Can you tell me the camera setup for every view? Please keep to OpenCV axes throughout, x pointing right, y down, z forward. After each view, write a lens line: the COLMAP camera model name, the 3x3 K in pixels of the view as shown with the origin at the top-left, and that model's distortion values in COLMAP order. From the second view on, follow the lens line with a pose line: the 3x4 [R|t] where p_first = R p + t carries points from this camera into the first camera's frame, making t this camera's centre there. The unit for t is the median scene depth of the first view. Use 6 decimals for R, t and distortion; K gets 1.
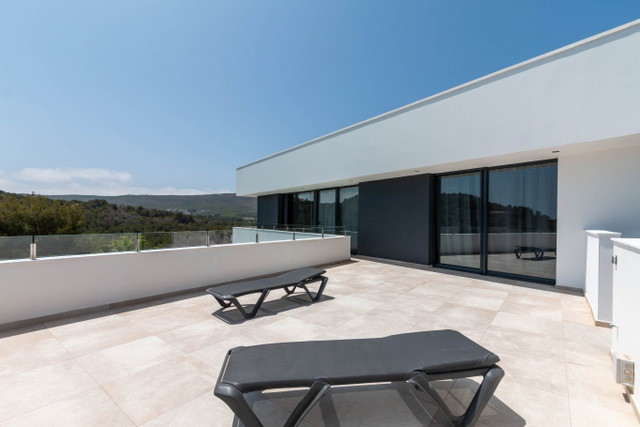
lens RADIAL K [[298.5, 0, 322.1], [0, 298.5, 216.8], [0, 0, 1]] dist [-0.009444, 0.000042]
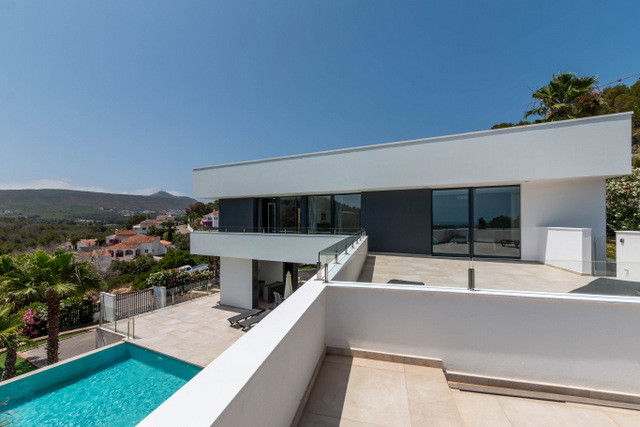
lens RADIAL K [[298.5, 0, 317.0], [0, 298.5, 217.0], [0, 0, 1]] dist [-0.009444, 0.000042]
pose [[0.909910, -0.008959, 0.414708, -0.650838], [0.009206, 0.999957, 0.001404, -0.018995], [-0.414703, 0.002540, 0.909953, -0.034824]]
